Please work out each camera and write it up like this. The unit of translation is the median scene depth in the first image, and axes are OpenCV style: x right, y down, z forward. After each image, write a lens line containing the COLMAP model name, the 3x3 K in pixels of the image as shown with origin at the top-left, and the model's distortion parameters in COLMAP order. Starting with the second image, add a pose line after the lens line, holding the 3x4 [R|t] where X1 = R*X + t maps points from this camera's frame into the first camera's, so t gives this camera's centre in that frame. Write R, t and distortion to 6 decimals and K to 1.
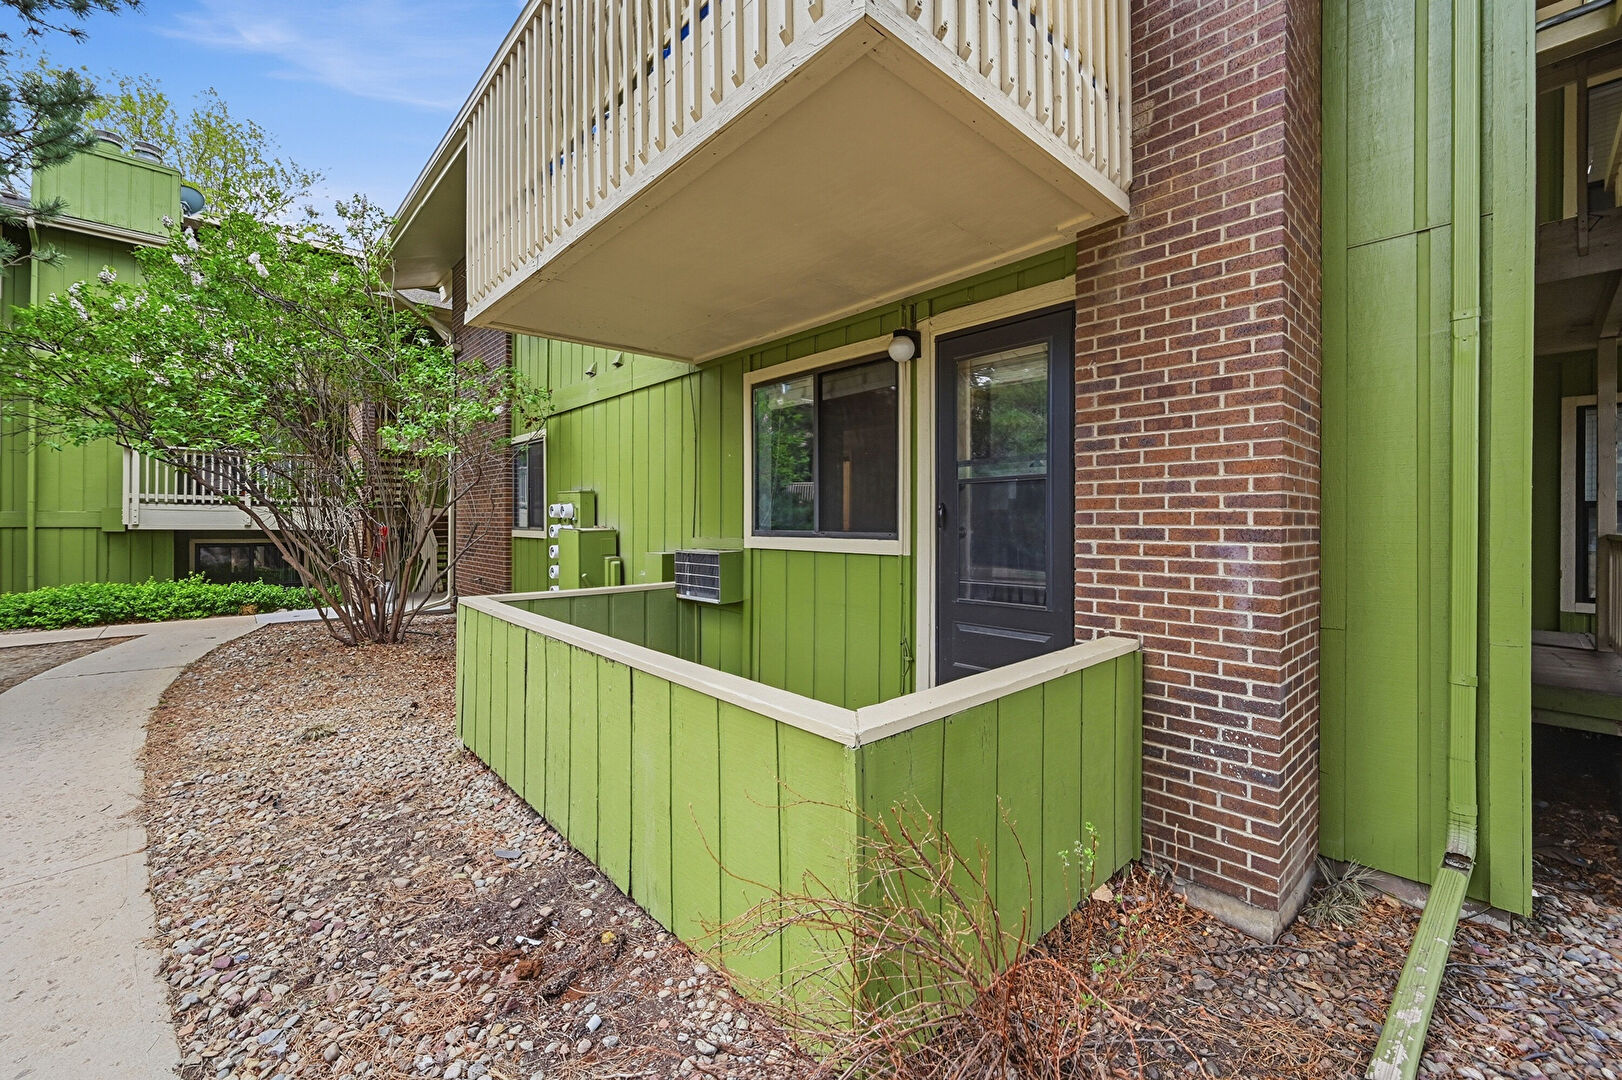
lens RADIAL K [[652.2, 0, 816.4], [0, 652.2, 526.6], [0, 0, 1]] dist [0.001135, 0.000179]
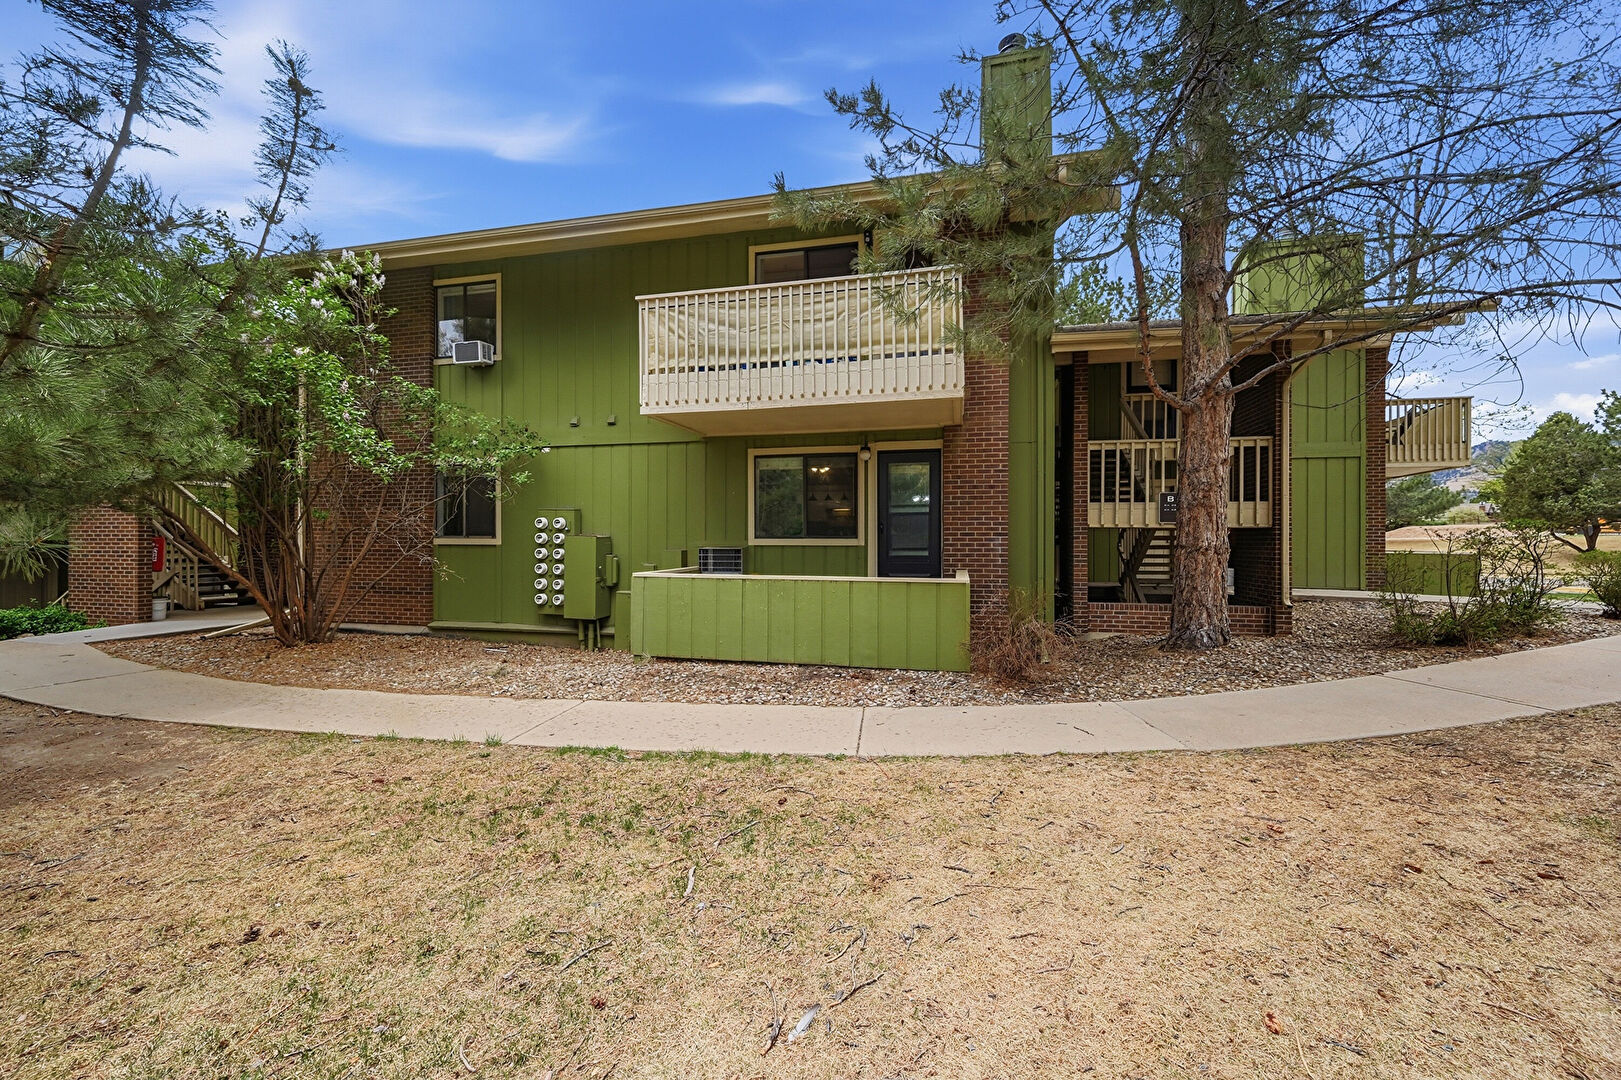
lens RADIAL K [[651.8, 0, 808.4], [0, 651.8, 542.2], [0, 0, 1]] dist [0.001135, 0.000179]
pose [[0.838293, -0.000872, 0.545220, -1.266019], [0.003064, 0.999990, -0.003112, 0.040149], [-0.545212, 0.004280, 0.838287, -0.797653]]
